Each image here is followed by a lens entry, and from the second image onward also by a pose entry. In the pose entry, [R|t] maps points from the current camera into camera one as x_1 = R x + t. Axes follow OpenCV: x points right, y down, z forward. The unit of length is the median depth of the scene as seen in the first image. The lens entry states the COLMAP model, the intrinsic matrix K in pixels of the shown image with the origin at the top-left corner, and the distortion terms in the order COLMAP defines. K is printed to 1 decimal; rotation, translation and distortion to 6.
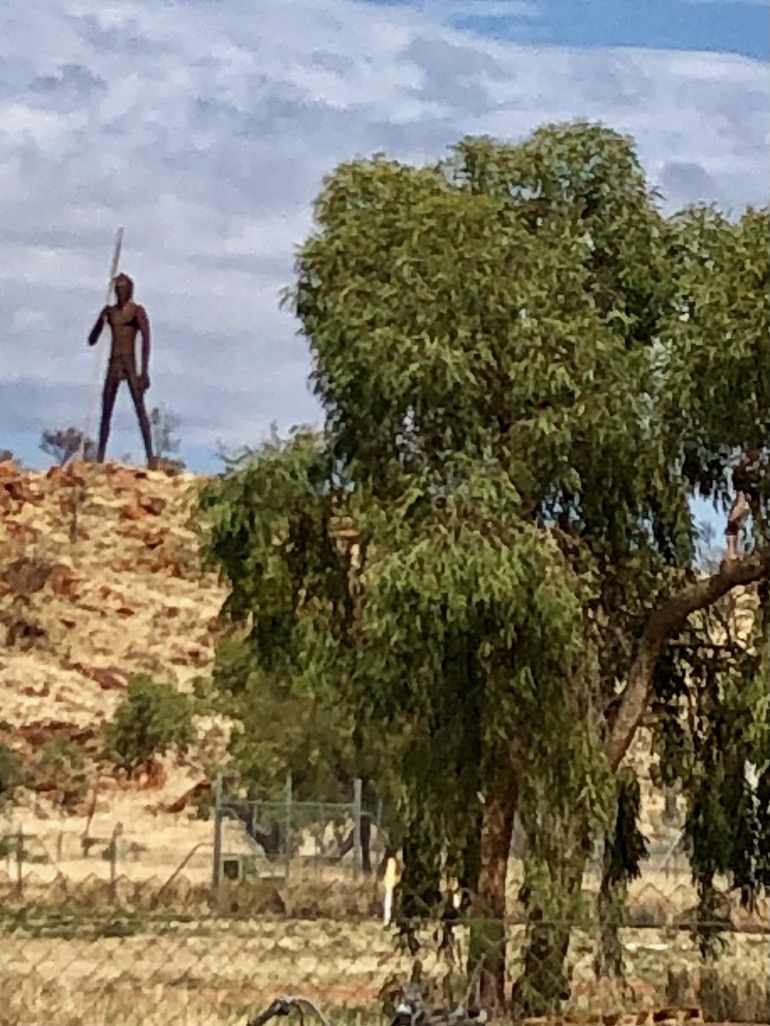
lens RADIAL K [[3871.6, 0, 385.3], [0, 3871.6, 512.8], [0, 0, 1]] dist [0.195591, 0.000000]
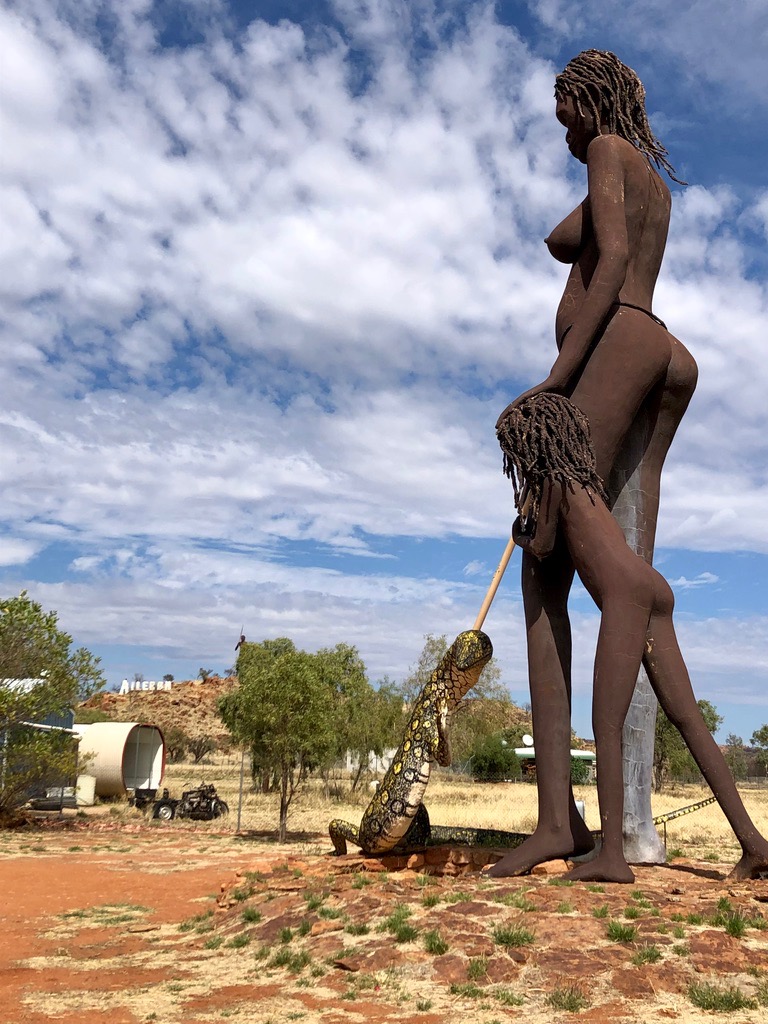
lens RADIAL K [[1224.2, 0, 384.5], [0, 1224.2, 512.0], [0, 0, 1]] dist [0.025653, 0.000000]
pose [[0.999896, 0.002895, -0.014154, 0.219690], [-0.004510, 0.993304, -0.115444, -0.072632], [0.013725, 0.115496, 0.993213, -0.831063]]
